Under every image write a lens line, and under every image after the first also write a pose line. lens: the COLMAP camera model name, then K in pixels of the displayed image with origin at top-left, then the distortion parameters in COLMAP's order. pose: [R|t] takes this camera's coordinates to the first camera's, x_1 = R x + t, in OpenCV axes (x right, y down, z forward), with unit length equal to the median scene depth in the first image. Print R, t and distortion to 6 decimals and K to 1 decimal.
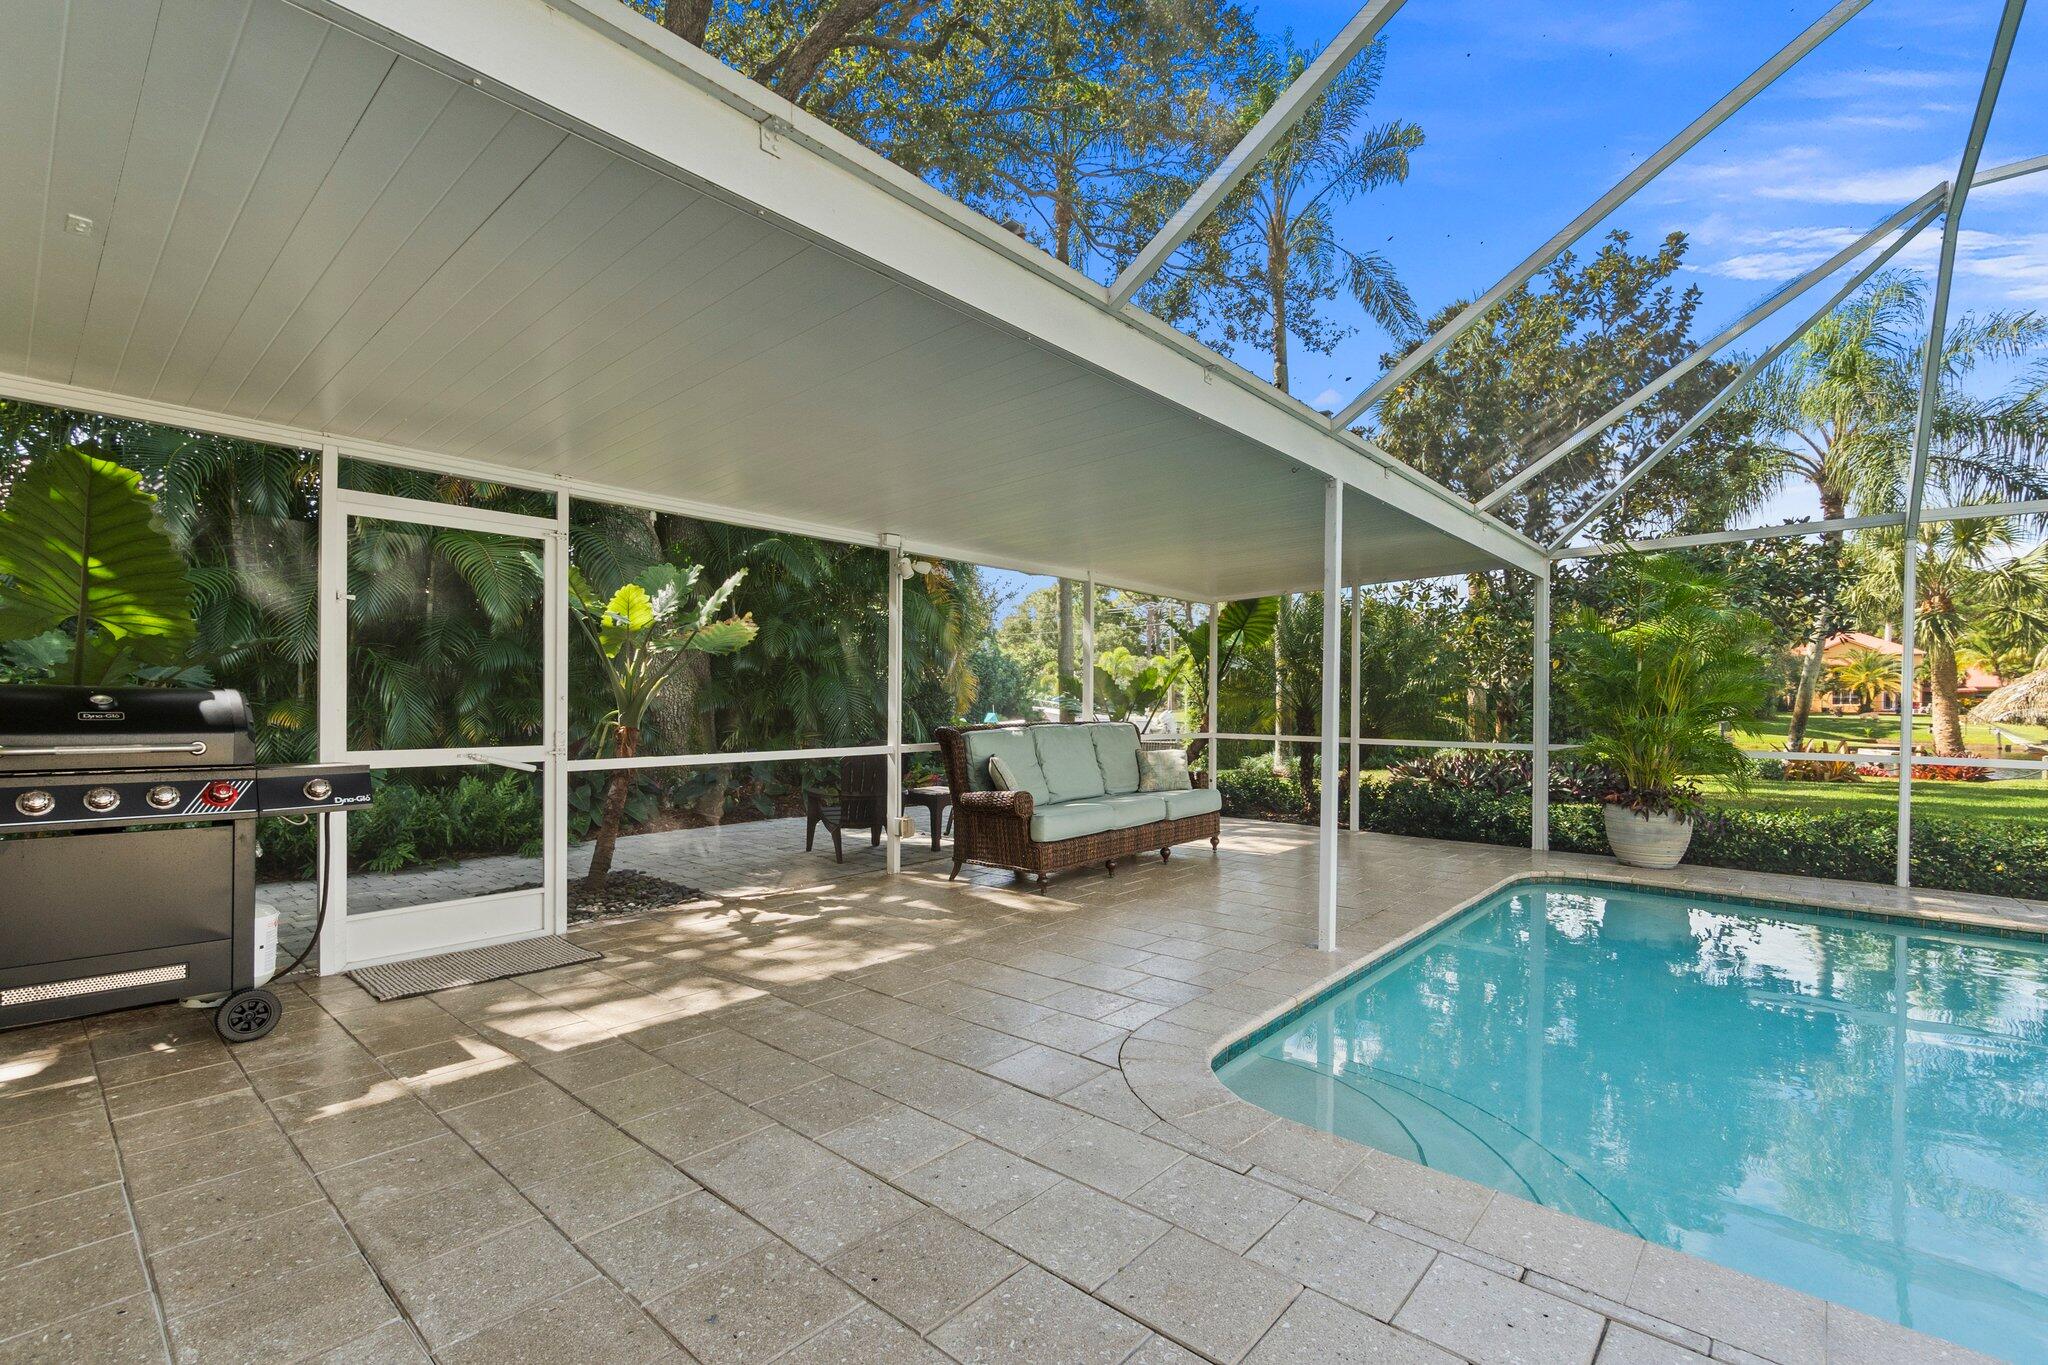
lens RADIAL K [[909.7, 0, 1017.1], [0, 909.7, 711.9], [0, 0, 1]] dist [-0.004942, -0.000506]
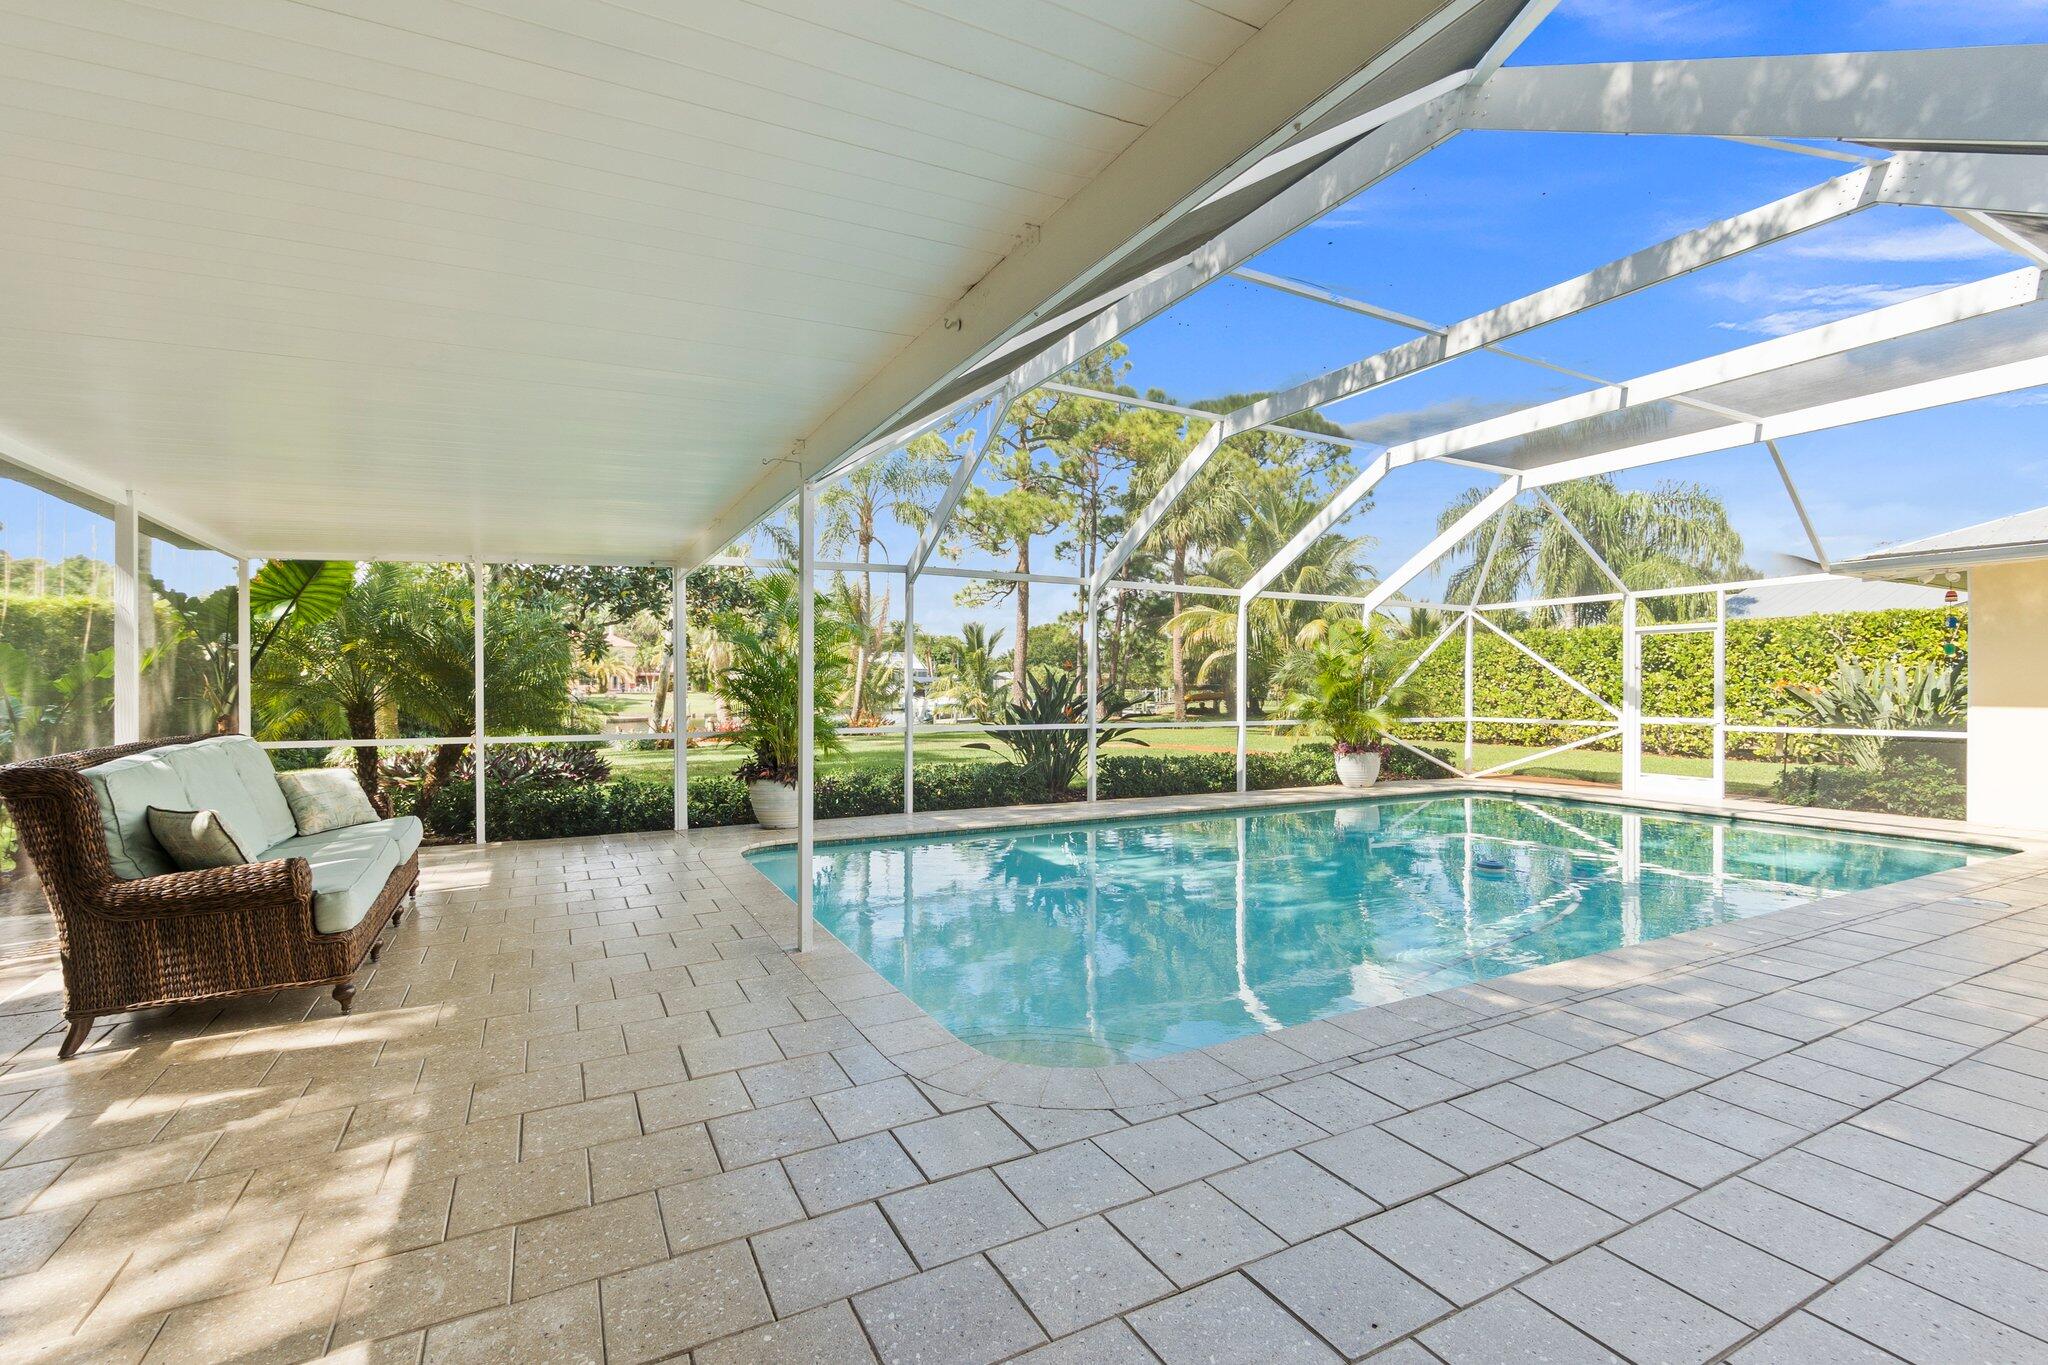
lens RADIAL K [[895.9, 0, 1022.2], [0, 895.9, 688.4], [0, 0, 1]] dist [-0.003599, 0.000139]
pose [[0.353445, -0.010670, 0.935394, -0.376441], [0.016072, 0.999857, 0.005332, -0.021996], [-0.935317, 0.013149, 0.353566, 0.319365]]
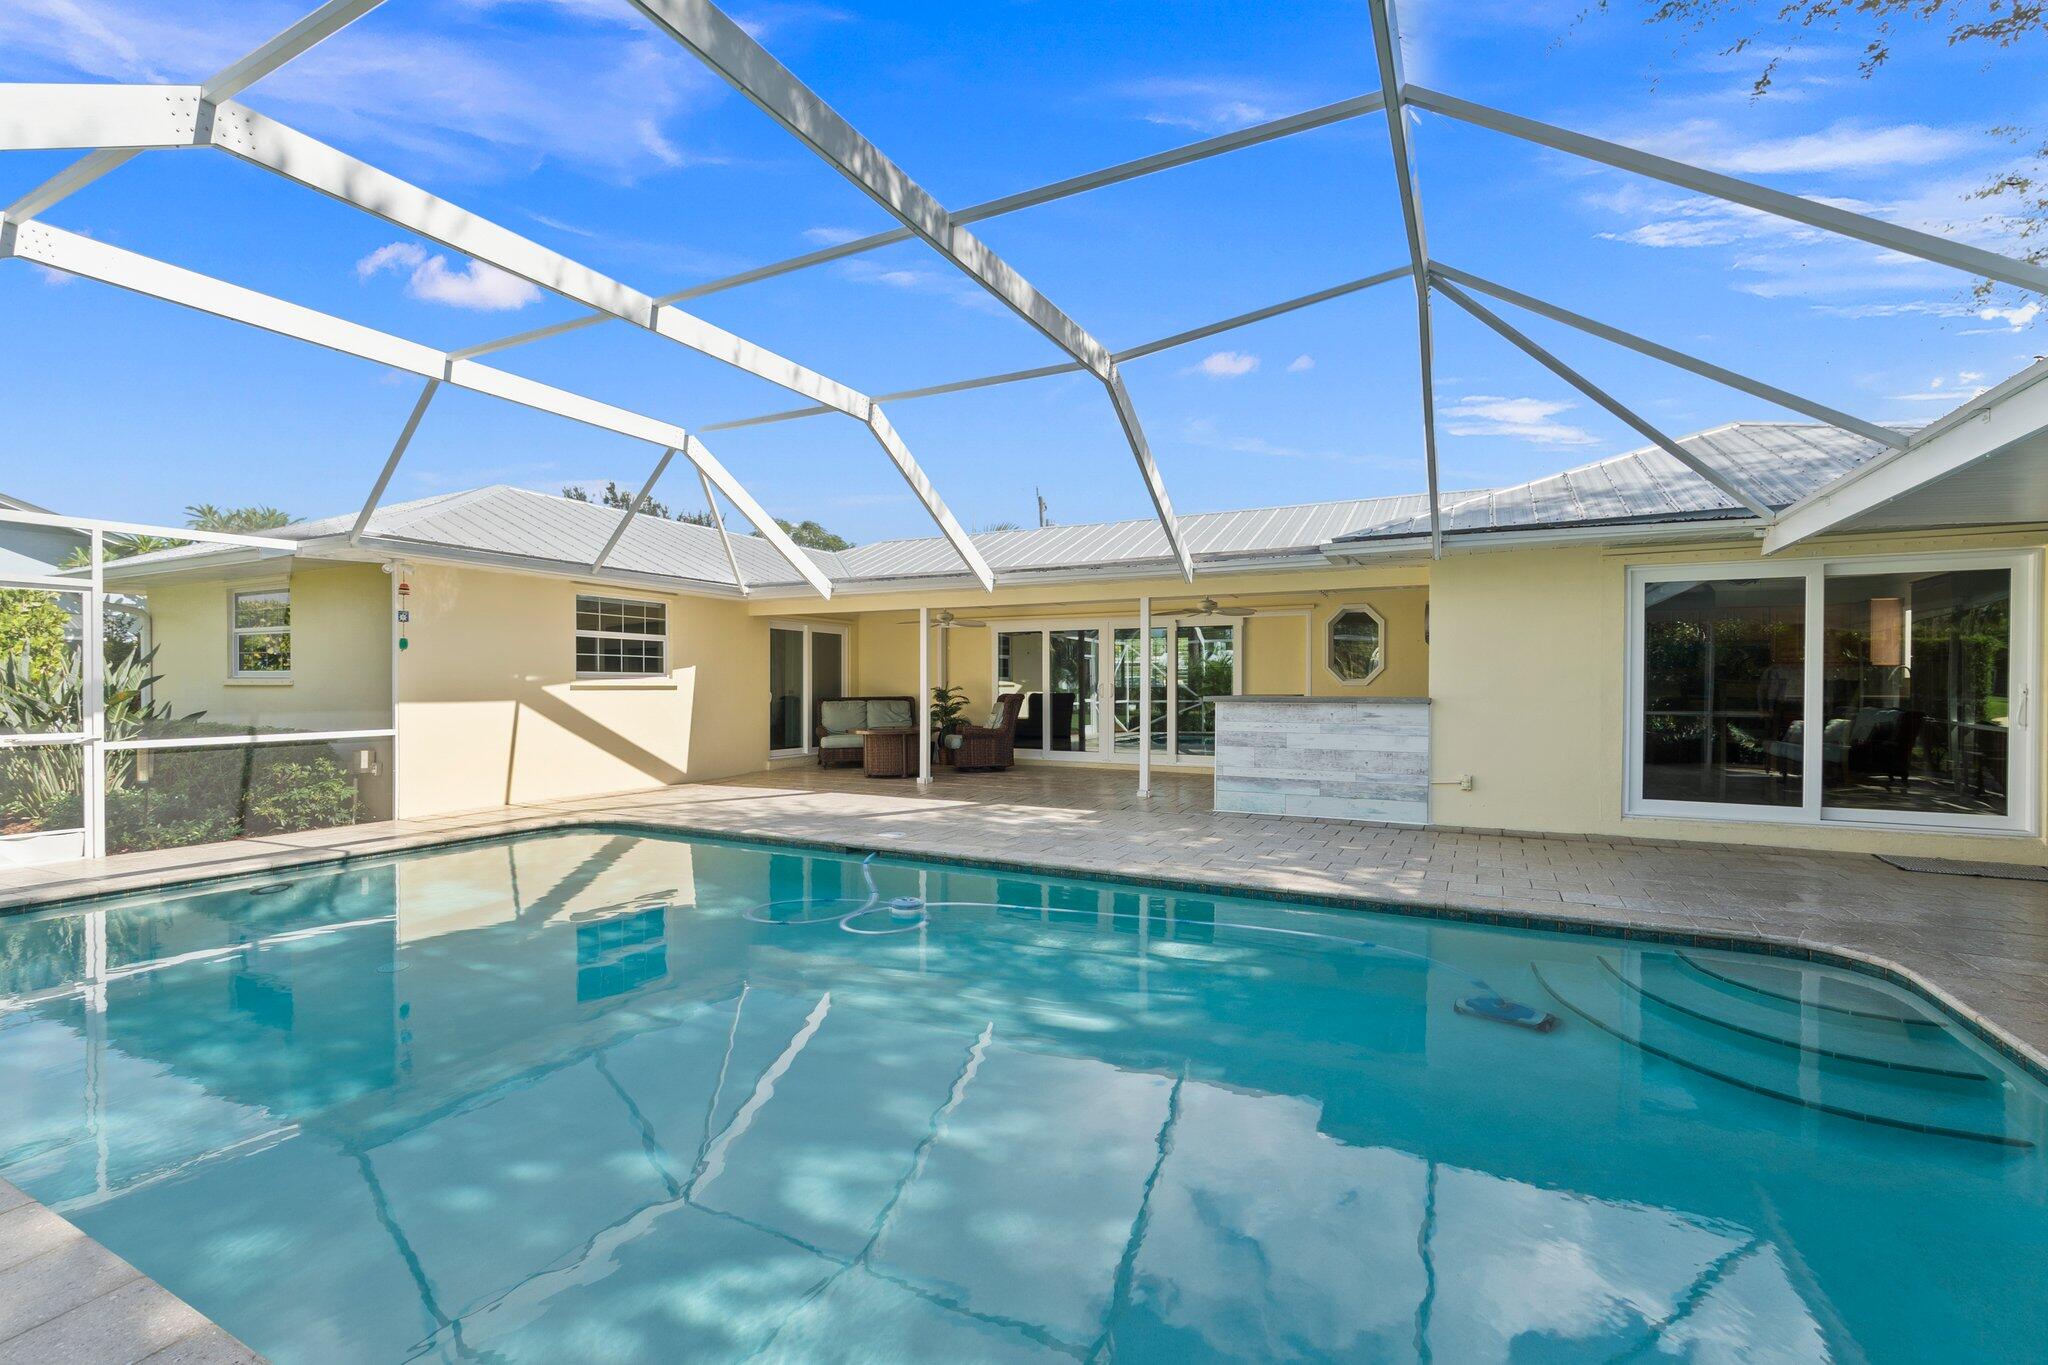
lens RADIAL K [[895.9, 0, 1022.2], [0, 895.9, 688.4], [0, 0, 1]] dist [-0.003599, 0.000139]
pose [[-0.970120, -0.012492, -0.242304, 0.986421], [-0.015866, 0.999802, 0.011979, -0.014491], [0.242106, 0.015465, -0.970127, 1.067840]]
